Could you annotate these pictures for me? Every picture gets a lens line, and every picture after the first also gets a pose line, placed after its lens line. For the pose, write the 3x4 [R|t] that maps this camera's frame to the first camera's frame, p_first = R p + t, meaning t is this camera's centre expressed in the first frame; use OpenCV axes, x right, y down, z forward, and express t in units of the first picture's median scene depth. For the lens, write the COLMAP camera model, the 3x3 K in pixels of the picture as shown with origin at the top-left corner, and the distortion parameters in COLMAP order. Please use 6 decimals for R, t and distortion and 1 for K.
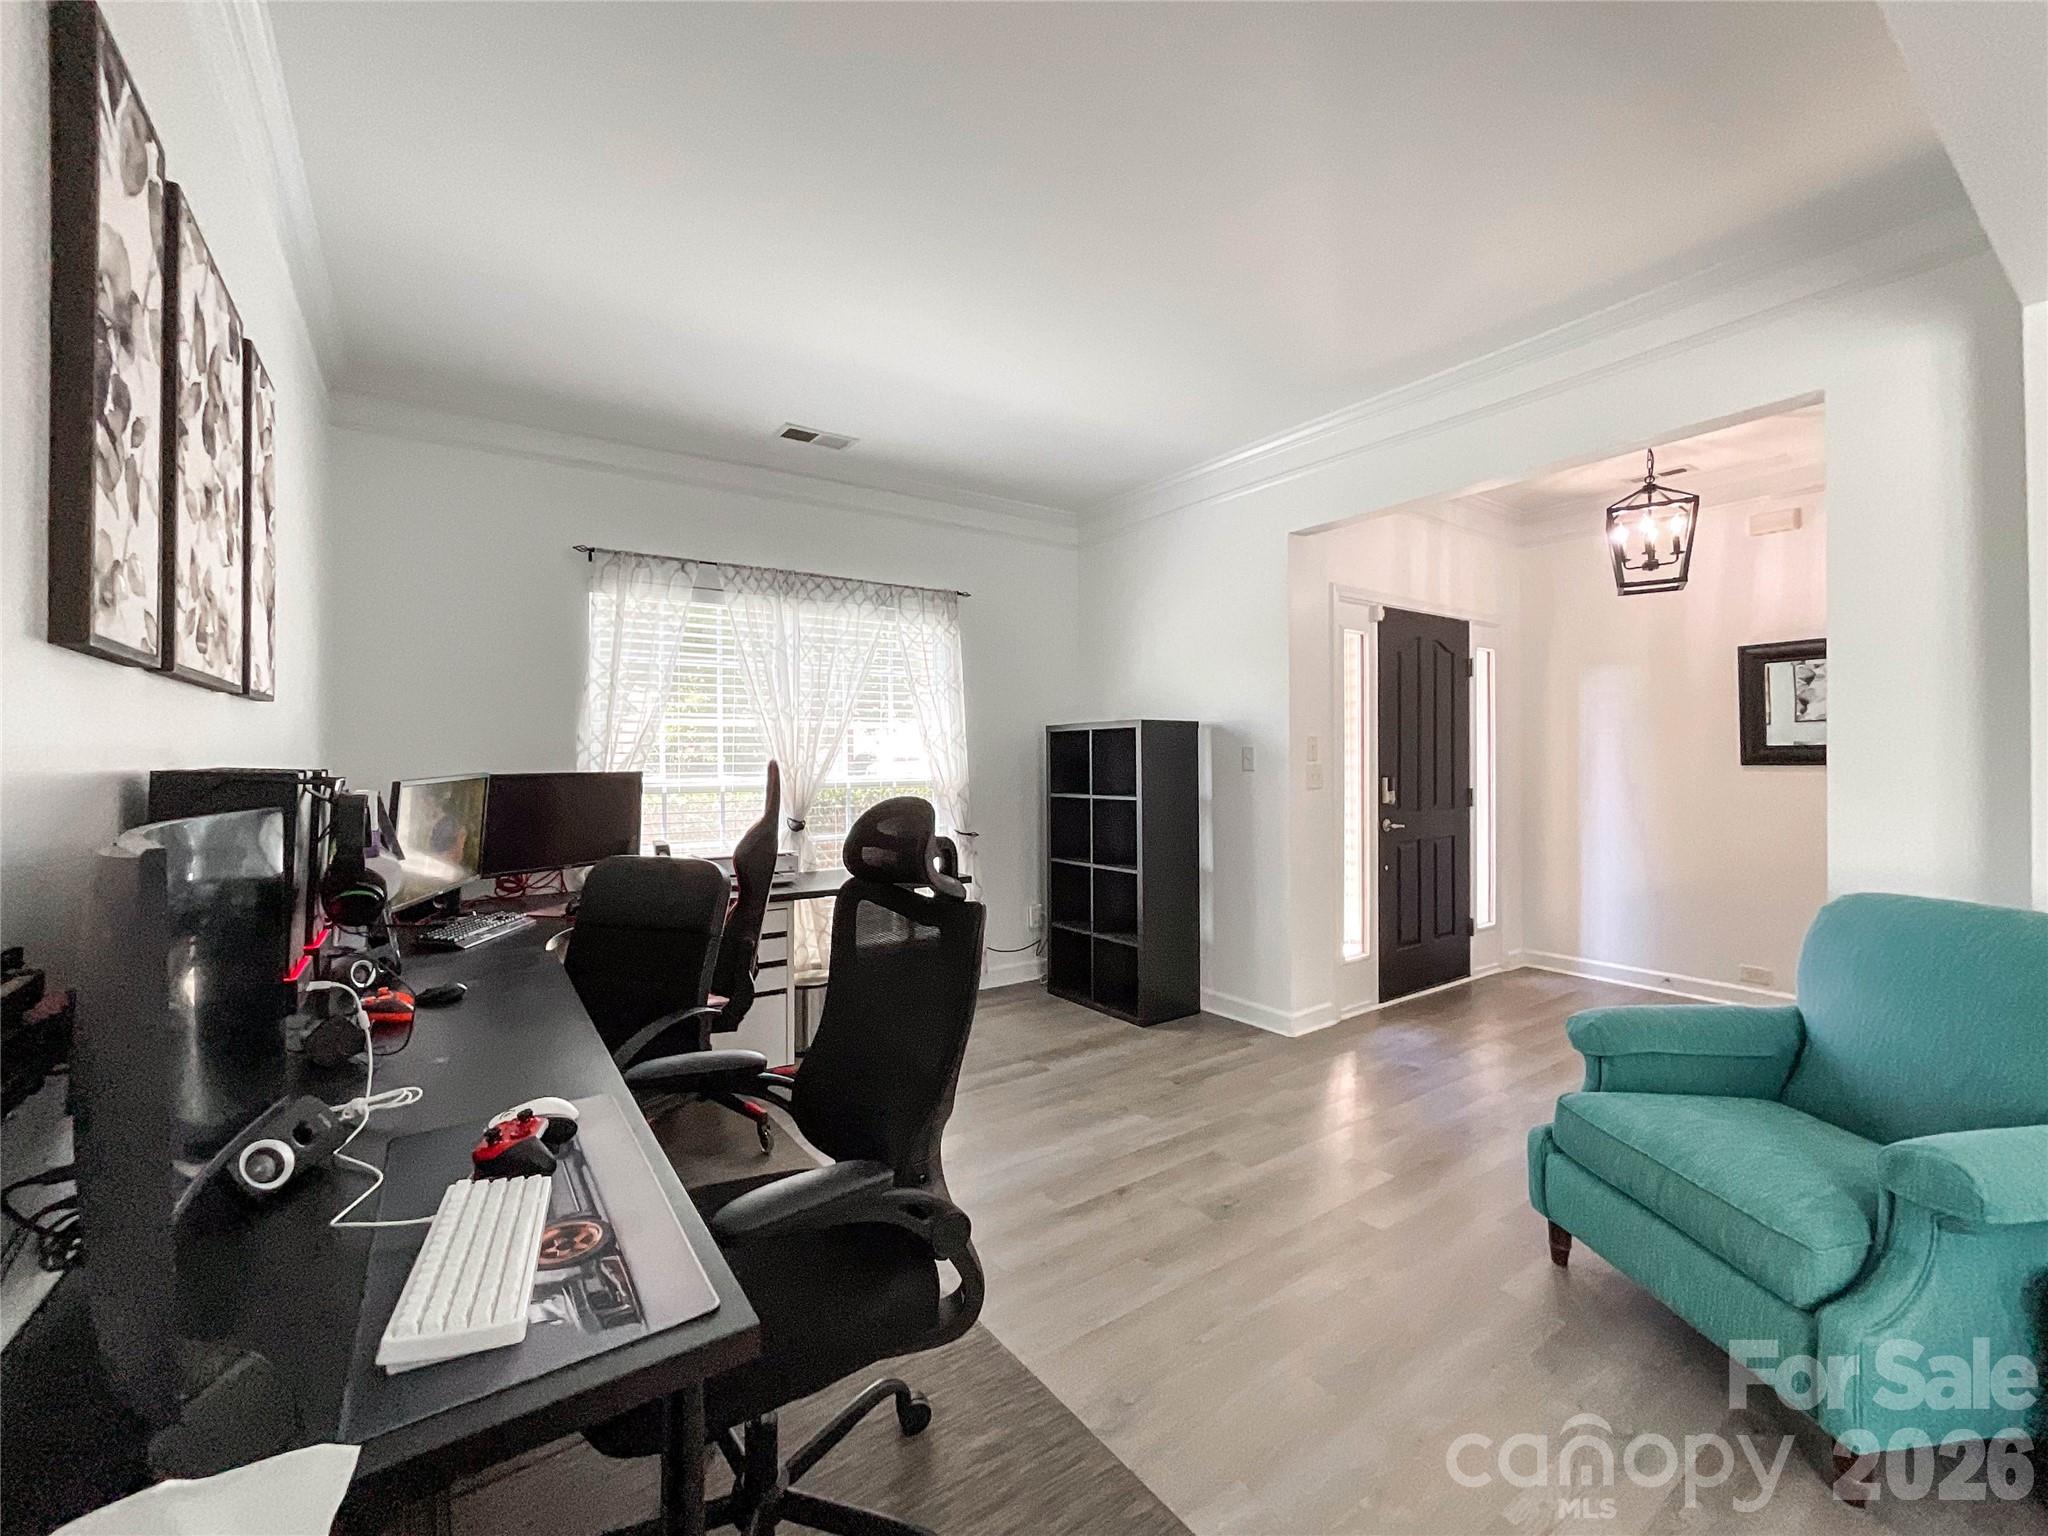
lens RADIAL K [[854.3, 0, 1063.2], [0, 854.3, 760.8], [0, 0, 1]] dist [-0.023094, 0.000054]
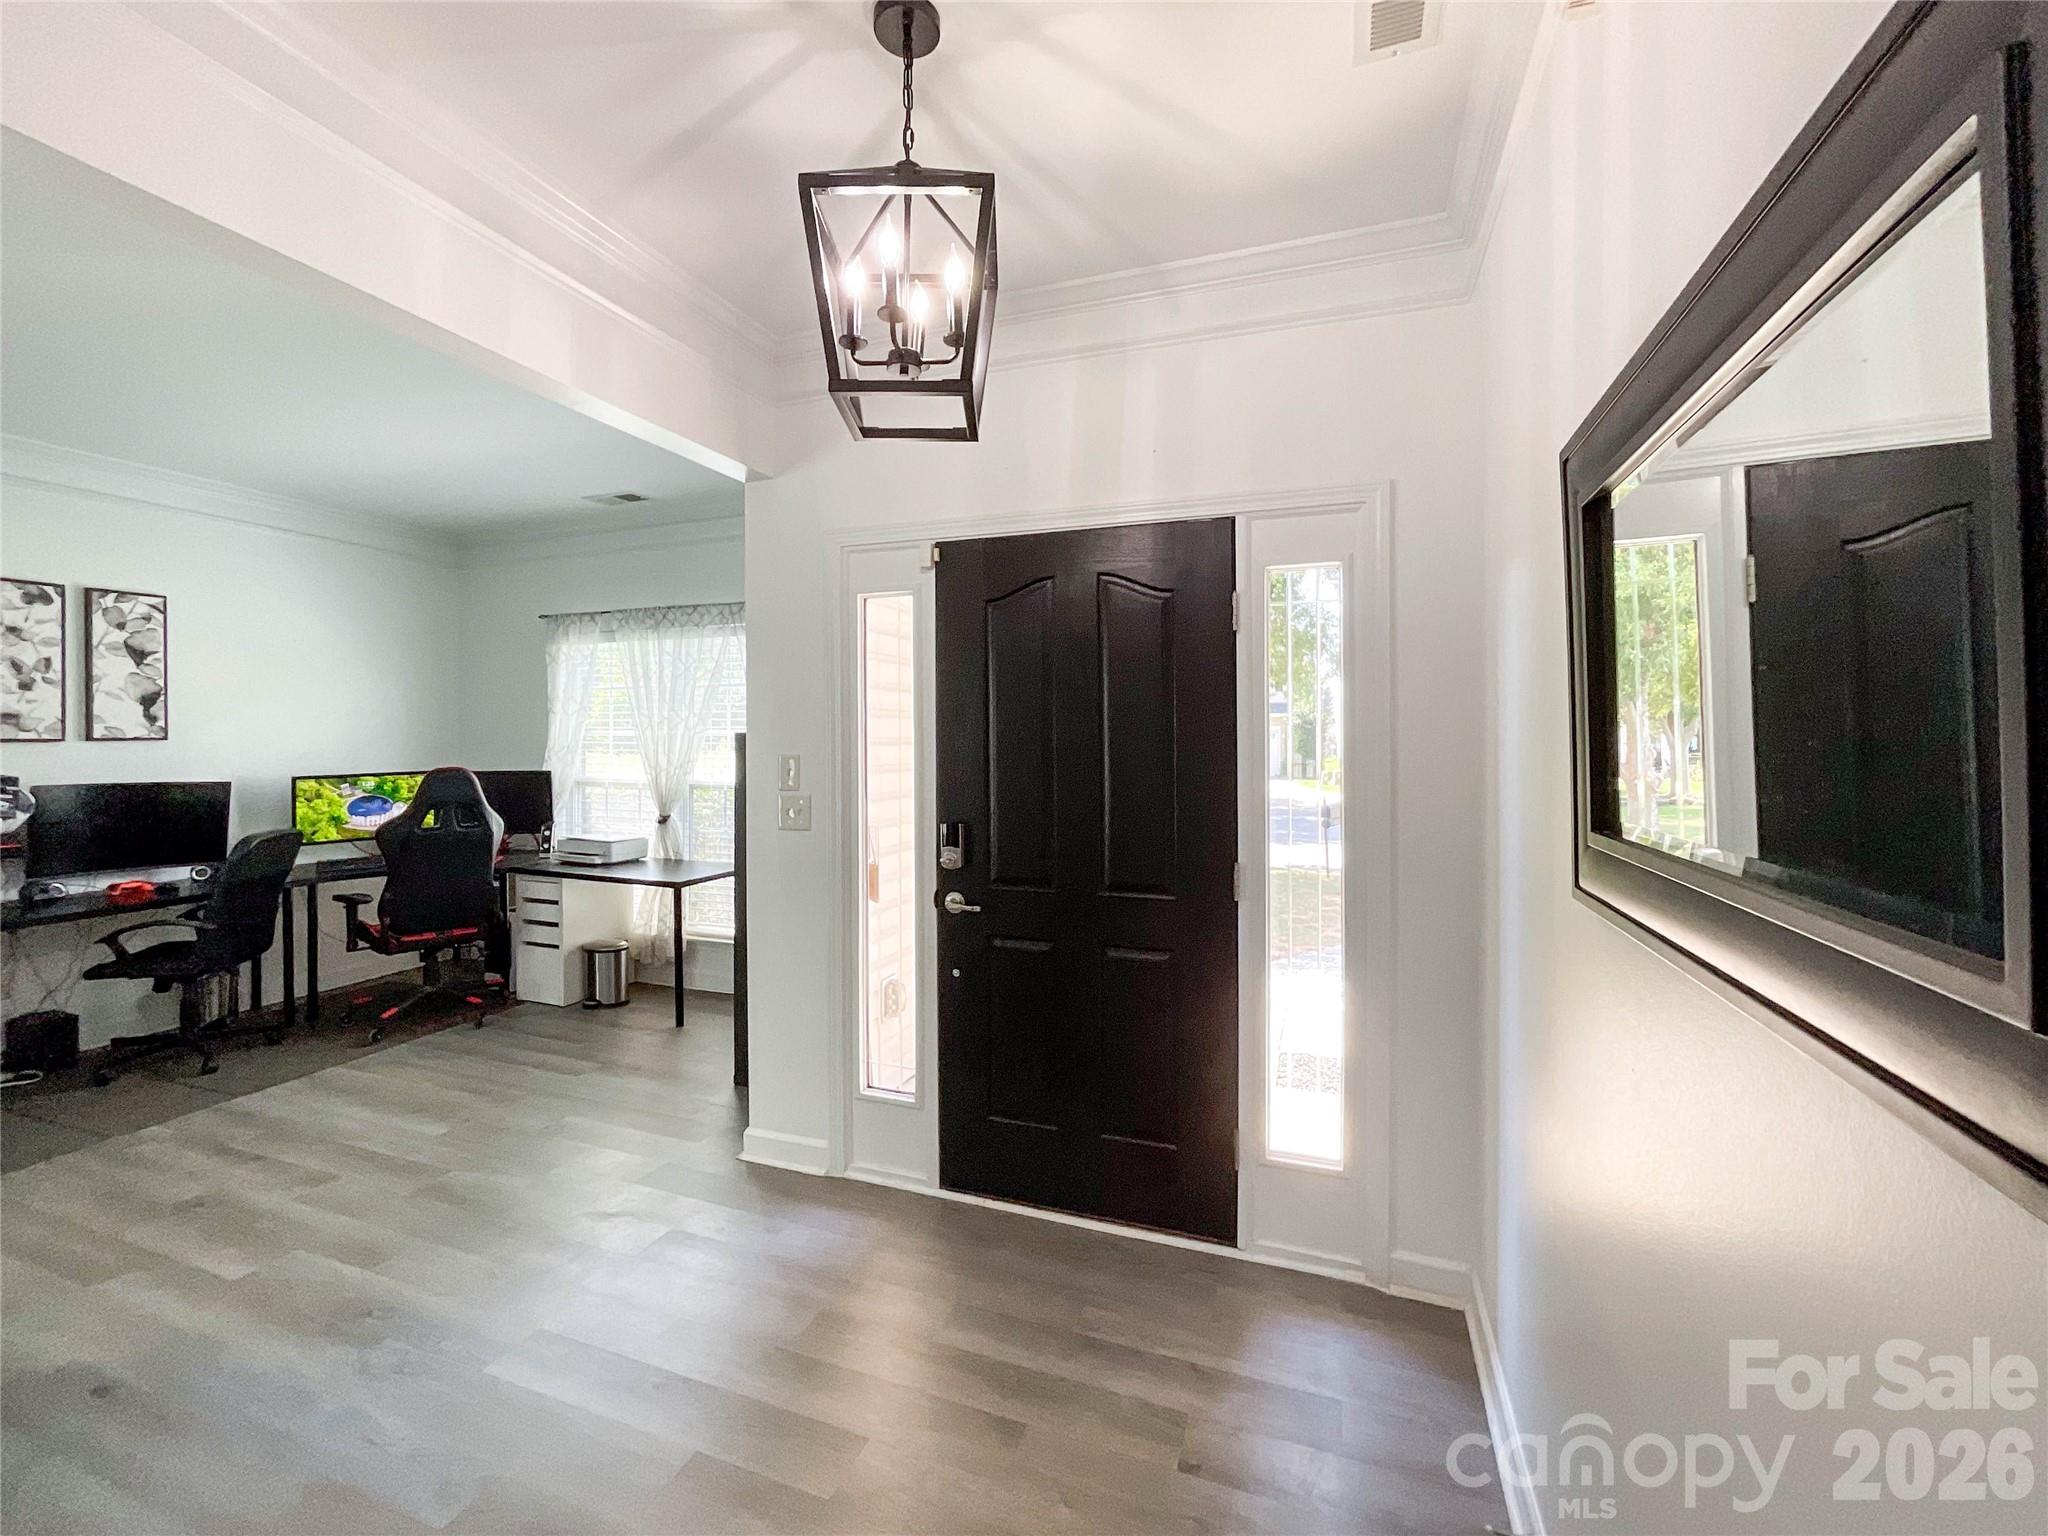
lens RADIAL K [[854.9, 0, 1030.4], [0, 854.9, 744.2], [0, 0, 1]] dist [-0.016379, 0.000641]
pose [[0.560363, 0.014076, -0.828128, 0.939443], [-0.010694, 0.999895, 0.009760, -0.043571], [0.828178, 0.003387, 0.560454, 0.726657]]
